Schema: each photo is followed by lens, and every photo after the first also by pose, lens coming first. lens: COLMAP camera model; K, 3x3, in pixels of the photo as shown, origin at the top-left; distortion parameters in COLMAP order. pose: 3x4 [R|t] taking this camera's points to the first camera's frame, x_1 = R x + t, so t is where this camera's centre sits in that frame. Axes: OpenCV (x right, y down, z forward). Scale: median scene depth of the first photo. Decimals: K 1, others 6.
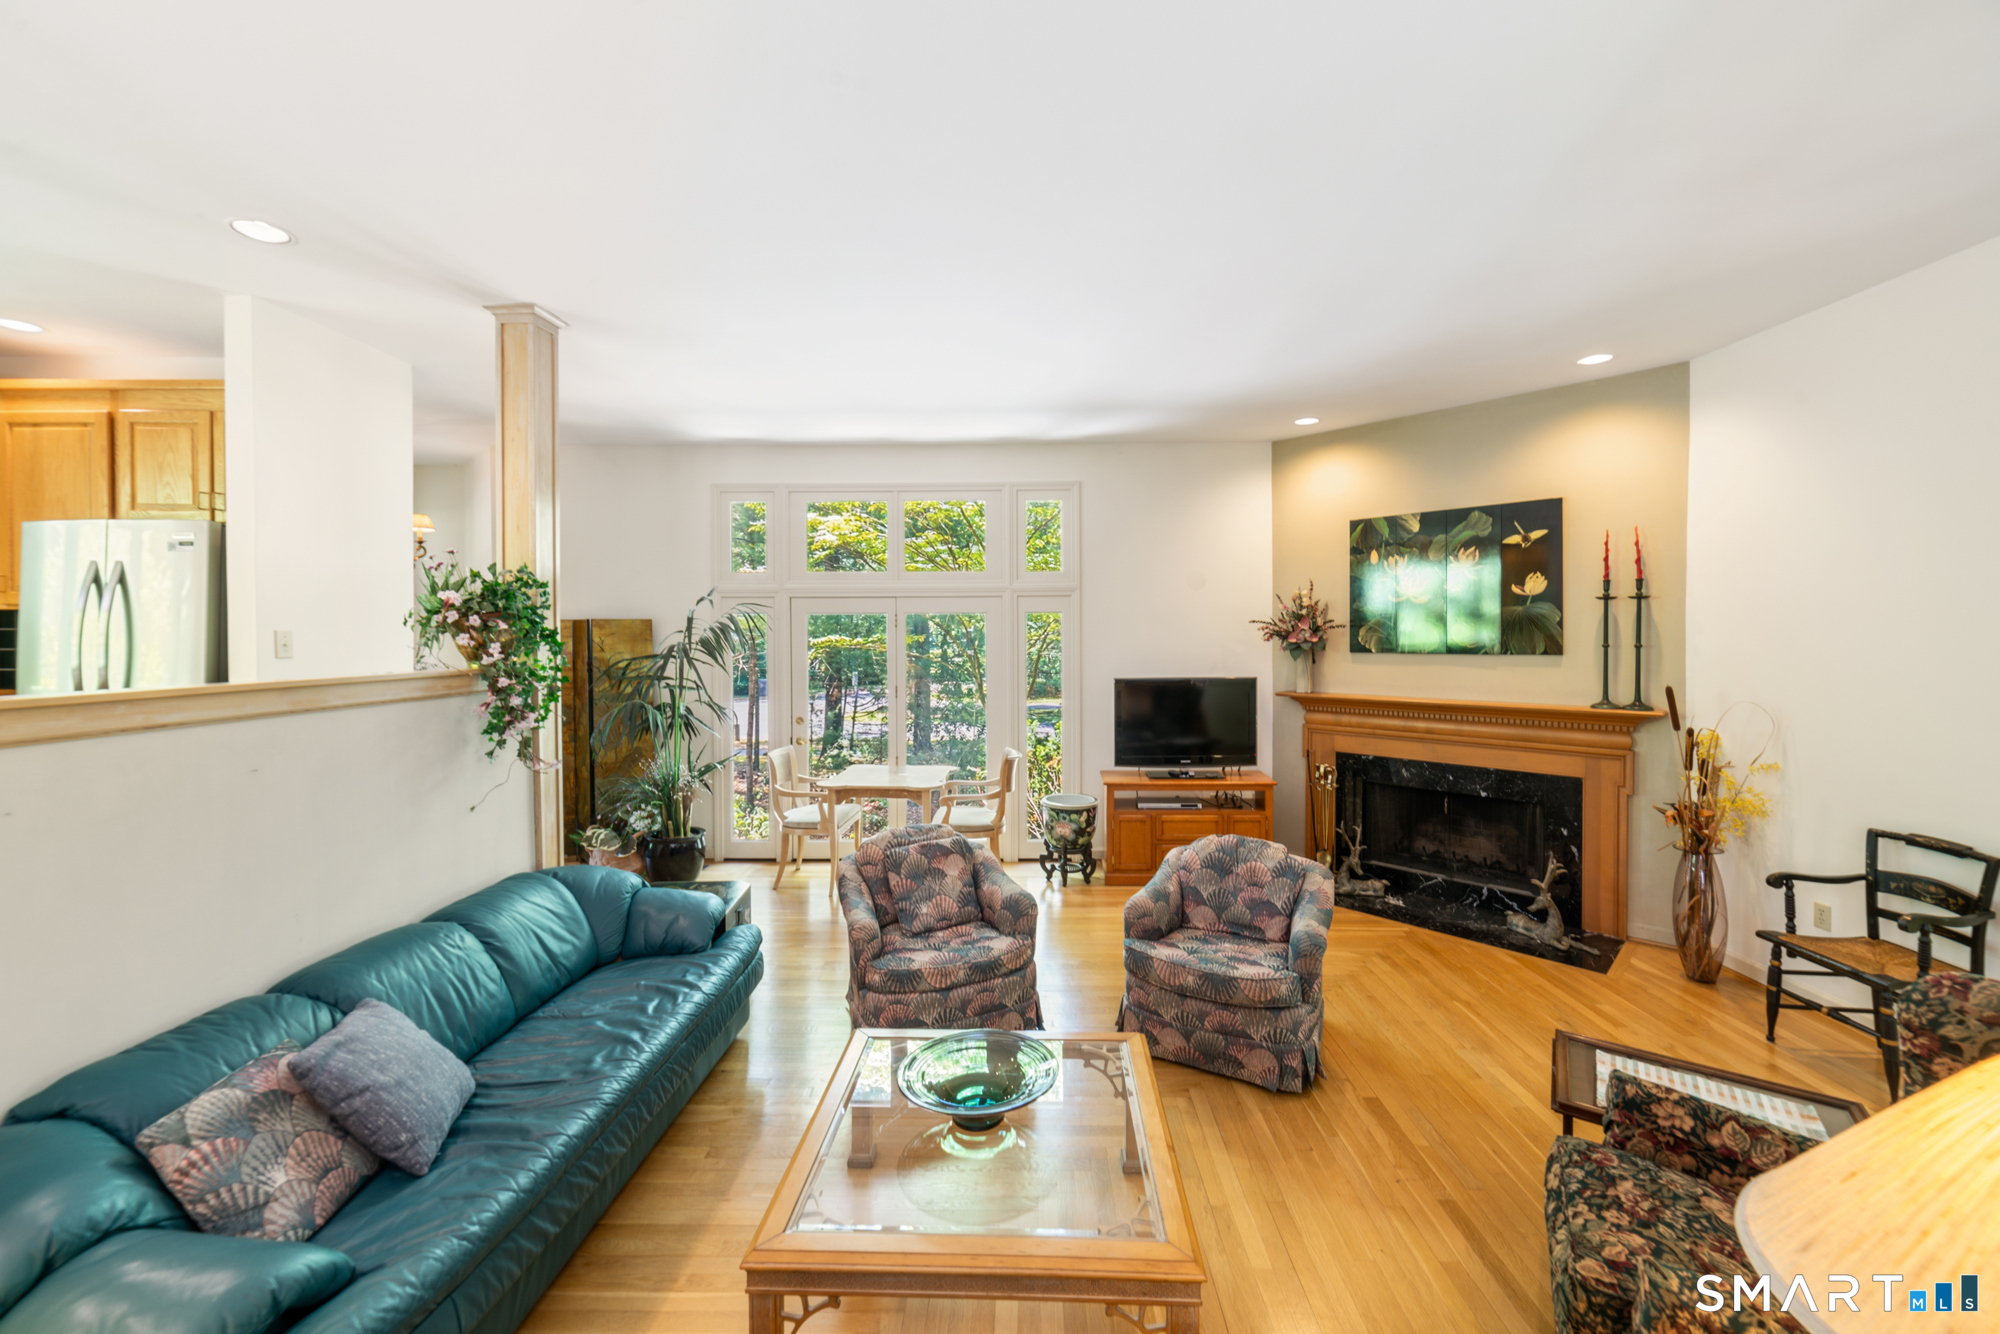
lens RADIAL K [[768.7, 0, 1008.4], [0, 768.7, 643.9], [0, 0, 1]] dist [0.001369, 0.000351]
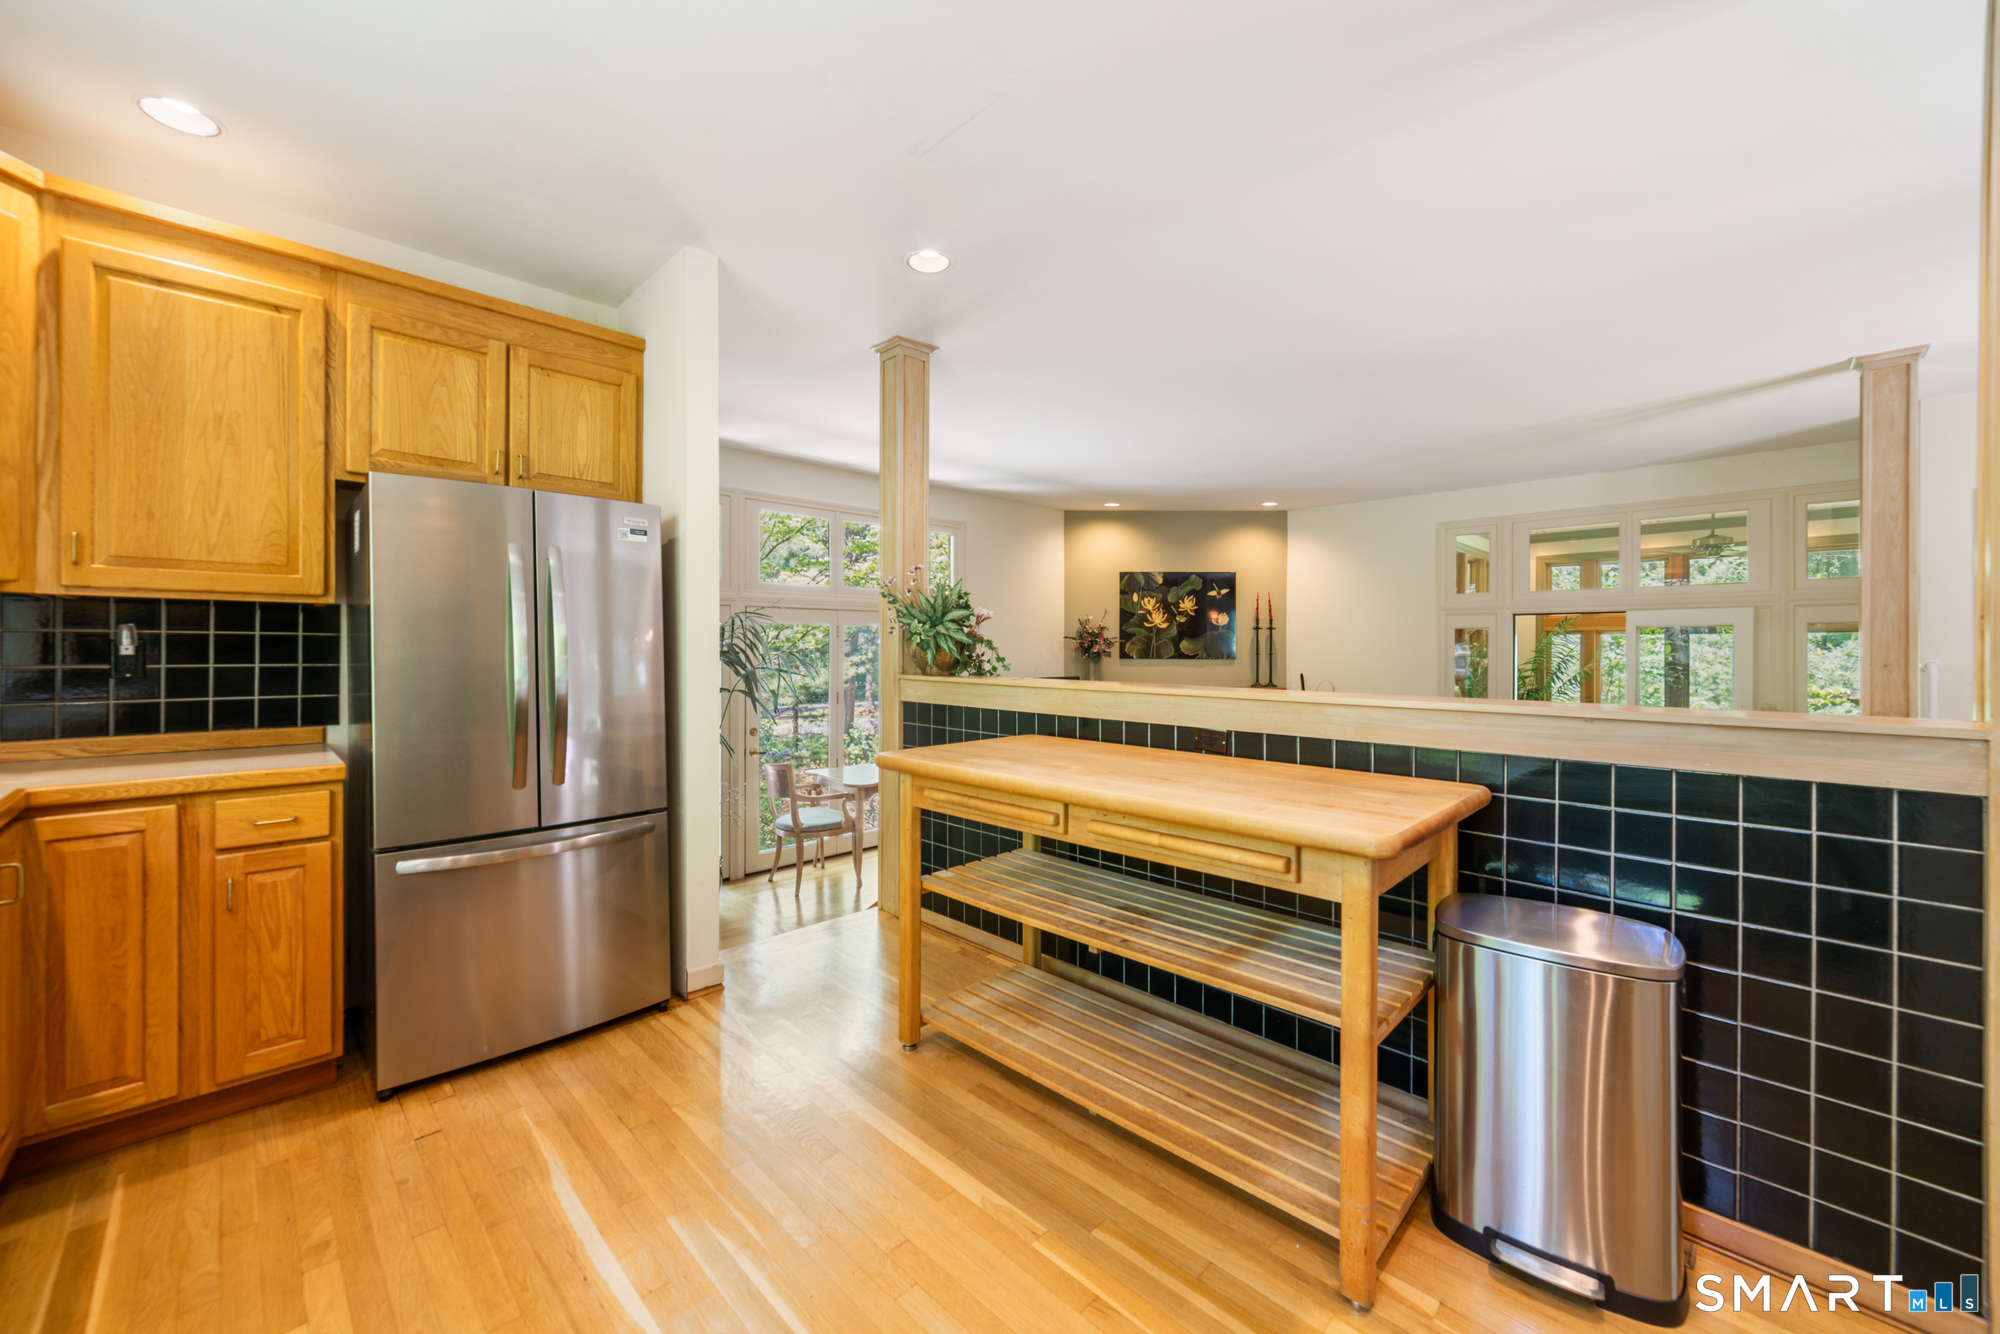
lens RADIAL K [[790.5, 0, 990.3], [0, 790.5, 656.5], [0, 0, 1]] dist [0.011378, 0.000087]
pose [[0.700379, -0.004076, 0.713760, -1.078577], [0.001356, 0.999989, 0.004380, 0.000231], [-0.713770, -0.002100, 0.700377, 0.102407]]
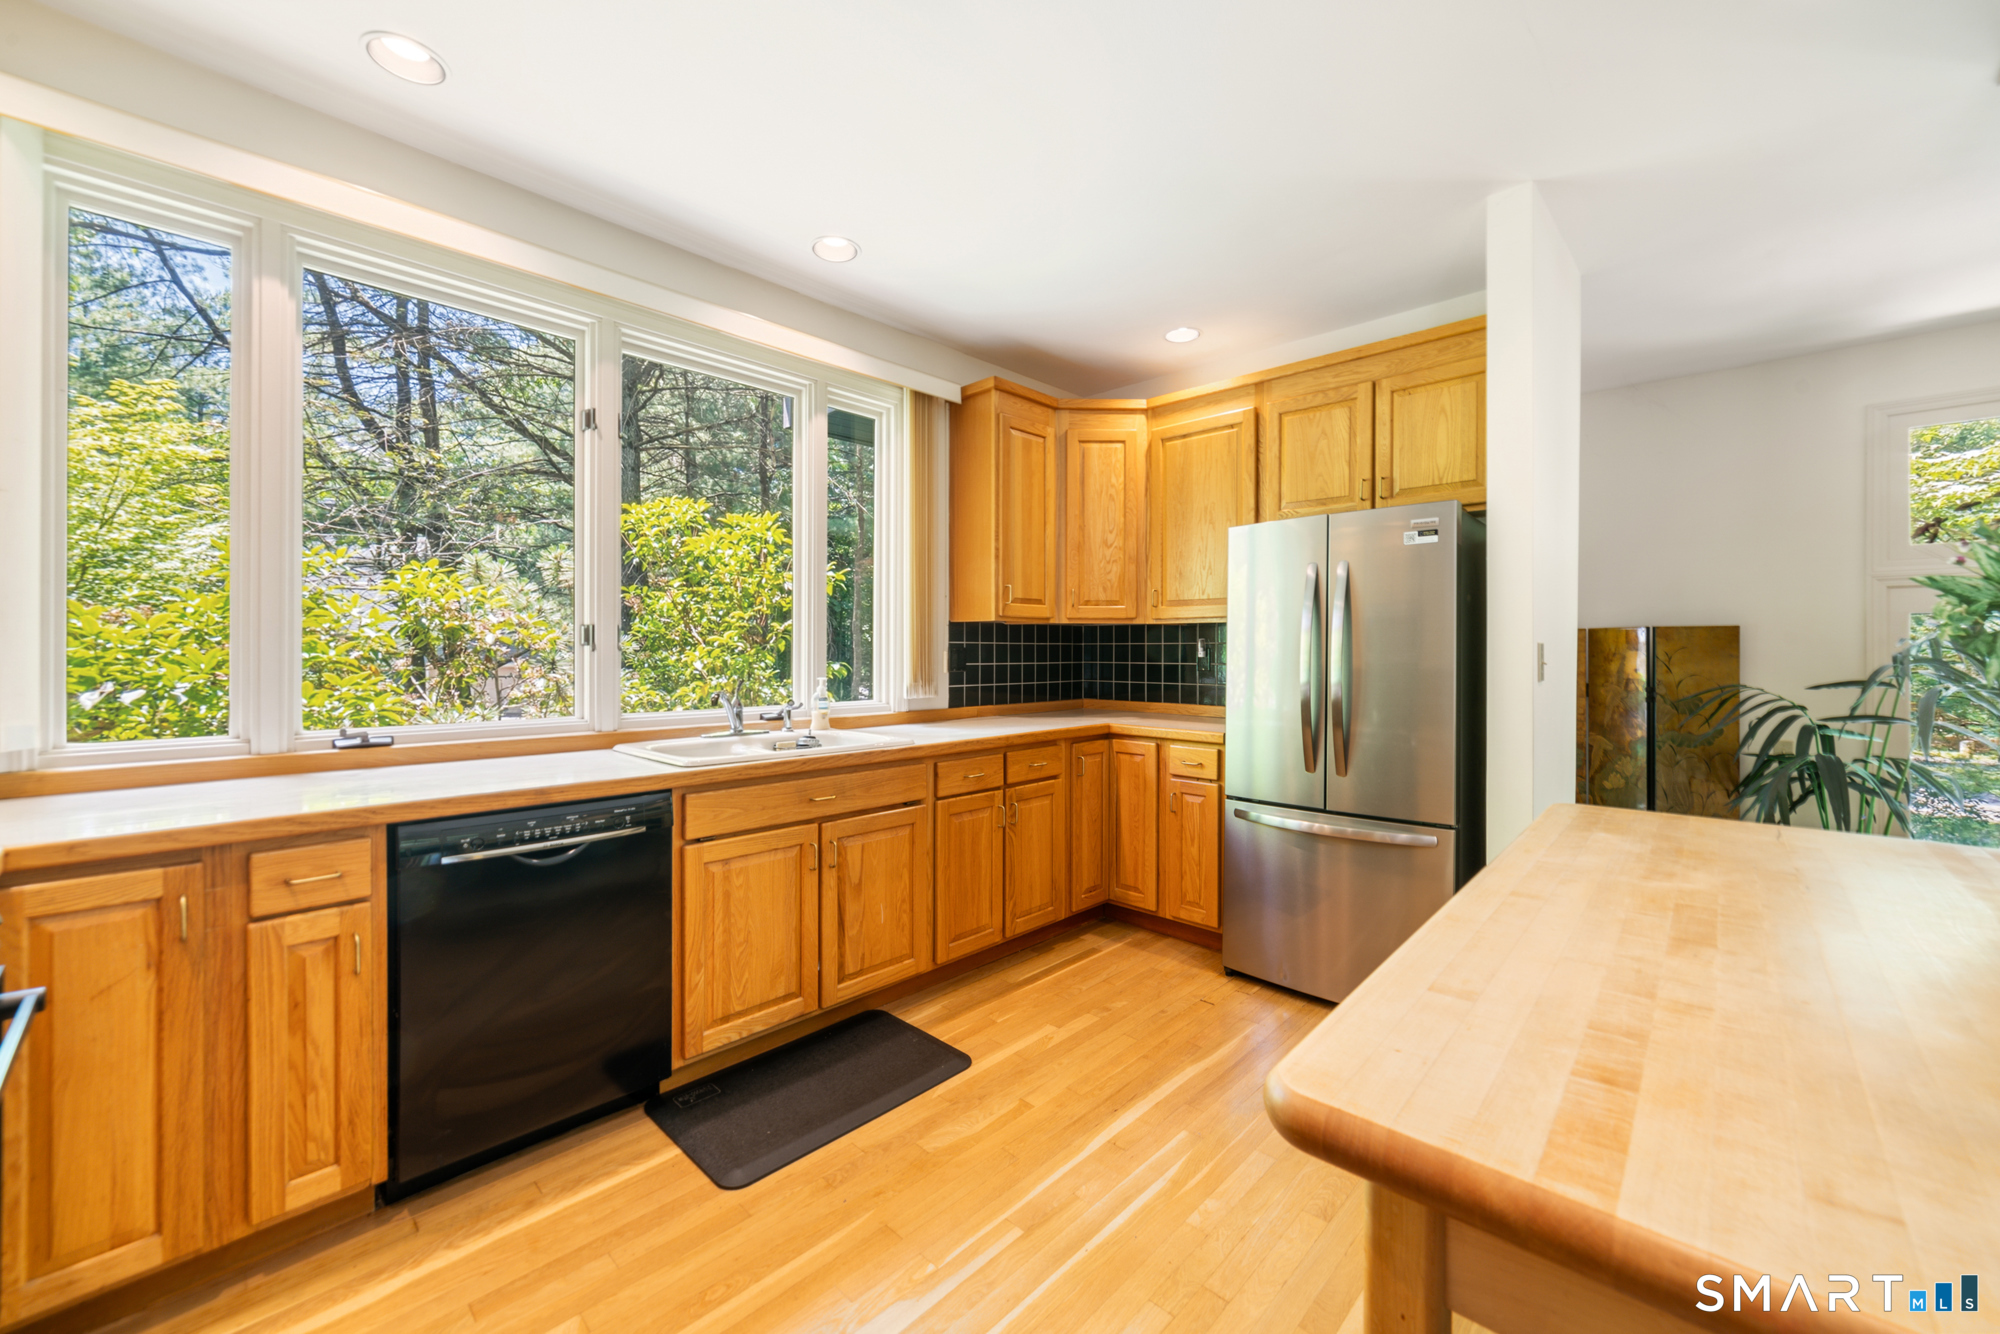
lens RADIAL K [[790.5, 0, 990.3], [0, 790.5, 656.5], [0, 0, 1]] dist [0.011378, 0.000087]
pose [[0.737179, 0.006999, -0.675661, -0.646850], [-0.005731, 0.999975, 0.004106, -0.001760], [0.675673, 0.000845, 0.737201, 0.065282]]
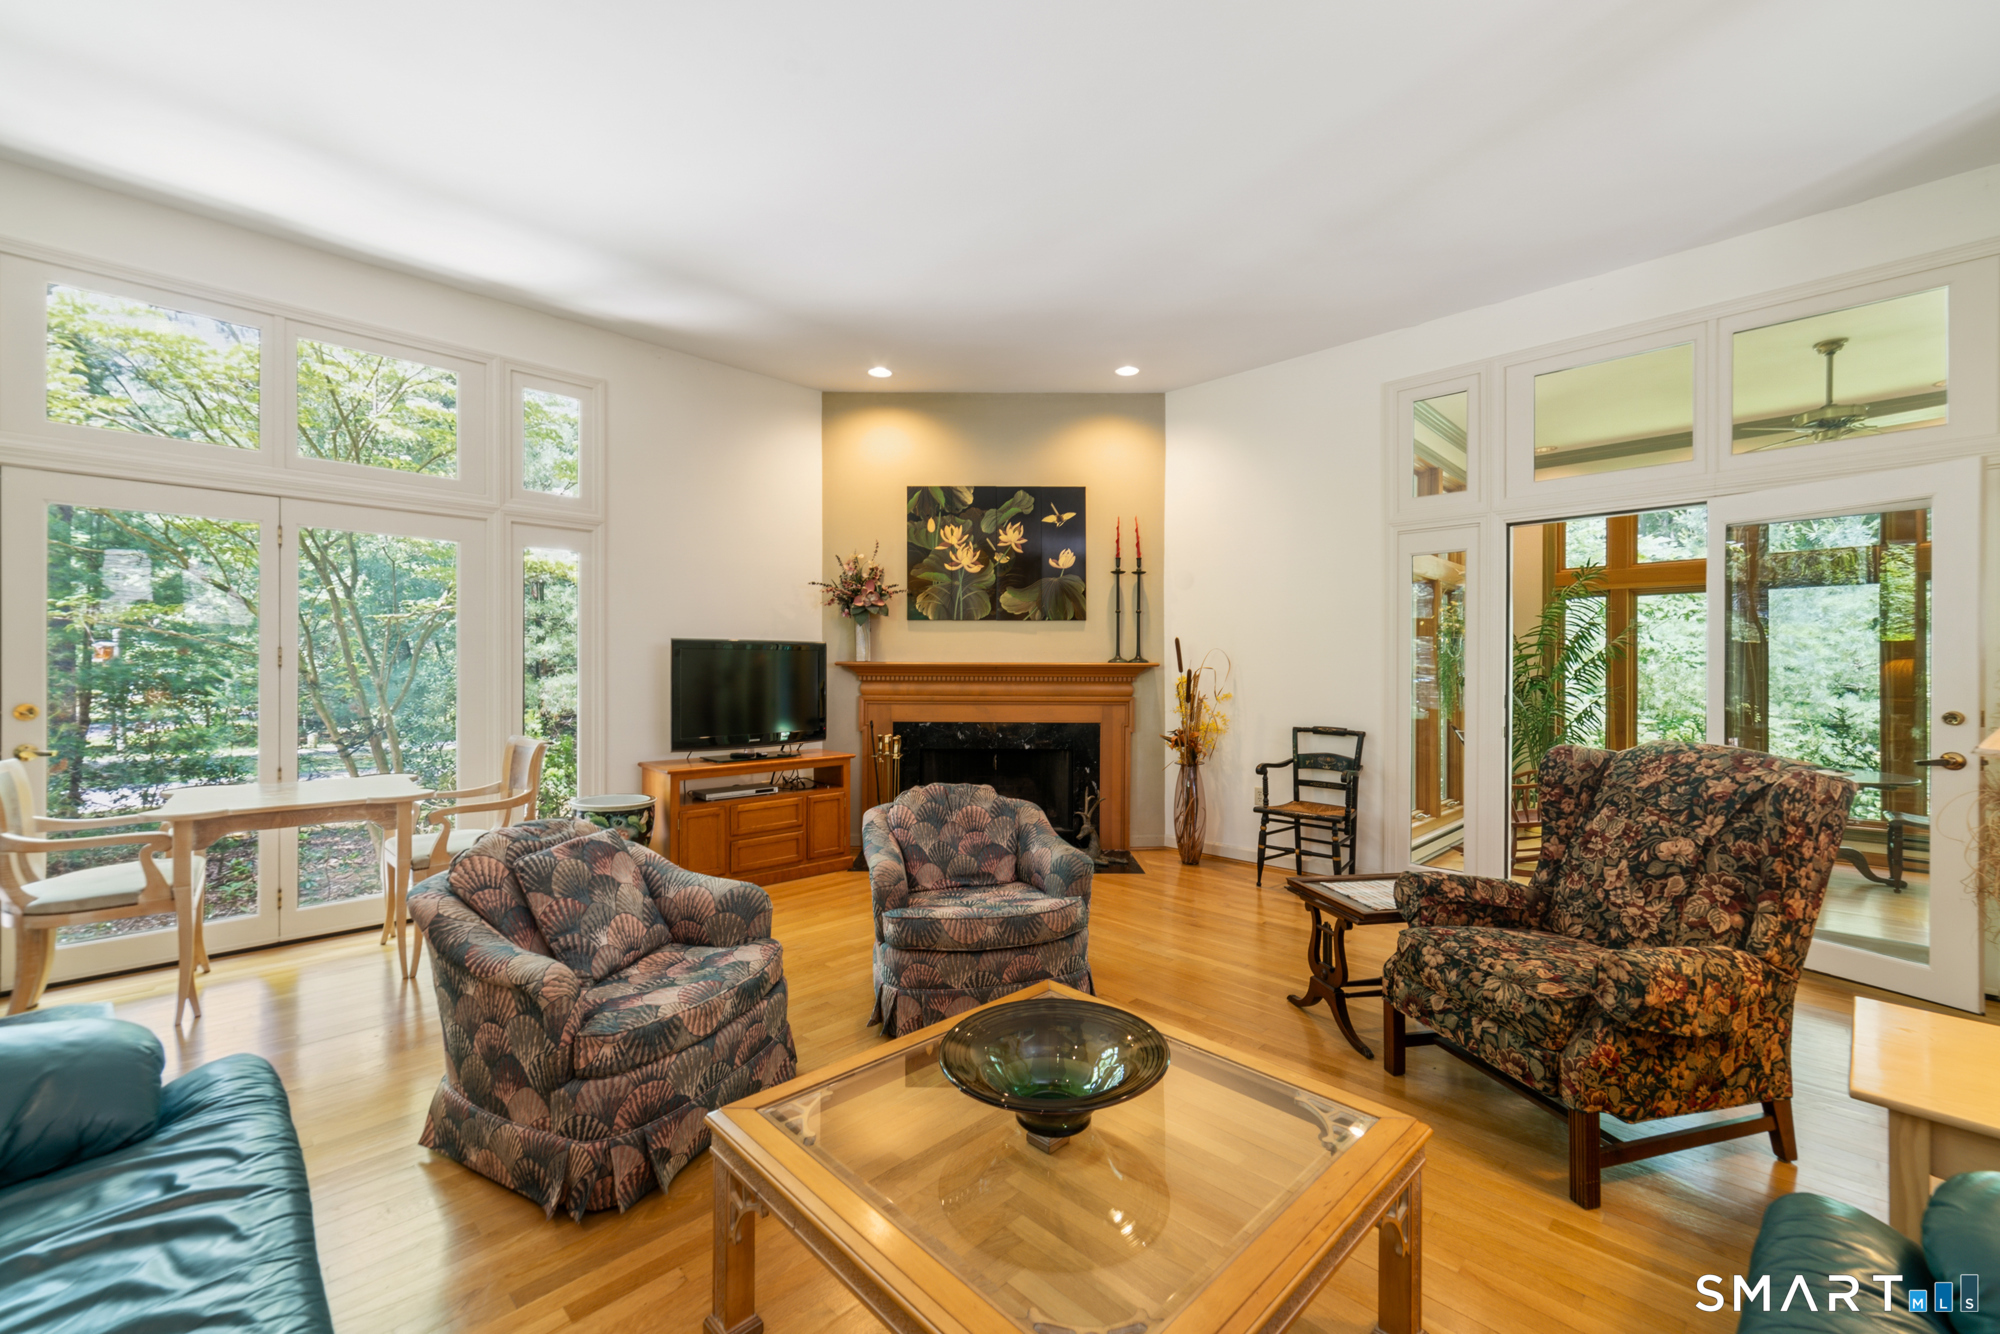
lens RADIAL K [[804.9, 0, 992.8], [0, 804.9, 673.5], [0, 0, 1]] dist [-0.013609, 0.000231]
pose [[0.698245, 0.001176, 0.715858, -0.274060], [-0.000196, 0.999999, -0.001452, 0.102267], [-0.715859, 0.000874, 0.698244, 0.251758]]
